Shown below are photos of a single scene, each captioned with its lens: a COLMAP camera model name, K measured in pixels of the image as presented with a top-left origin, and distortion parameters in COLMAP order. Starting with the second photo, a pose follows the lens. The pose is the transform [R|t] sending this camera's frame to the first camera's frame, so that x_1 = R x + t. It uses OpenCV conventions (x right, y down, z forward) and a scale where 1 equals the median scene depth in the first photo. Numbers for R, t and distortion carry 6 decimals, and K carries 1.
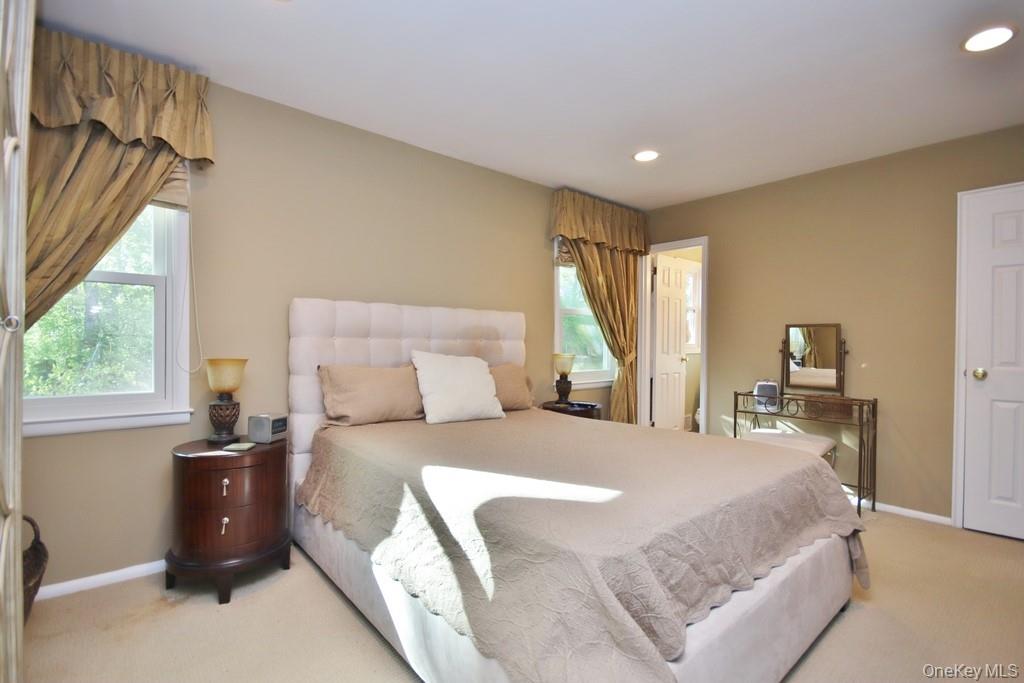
lens RADIAL K [[473.0, 0, 509.4], [0, 473.0, 345.2], [0, 0, 1]] dist [0.013227, -0.012088]
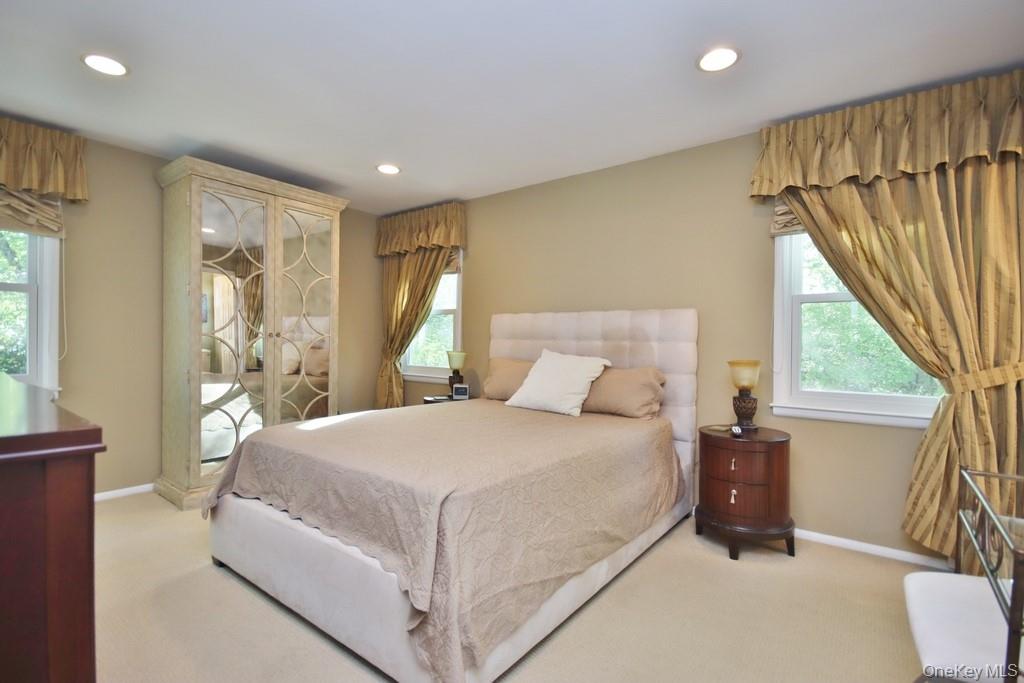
lens RADIAL K [[473.0, 0, 509.4], [0, 473.0, 345.2], [0, 0, 1]] dist [0.013227, -0.012088]
pose [[0.190152, 0.008141, -0.981721, 0.757259], [-0.007601, 0.999948, 0.006820, -0.007595], [0.981725, 0.006165, 0.190204, 0.513662]]
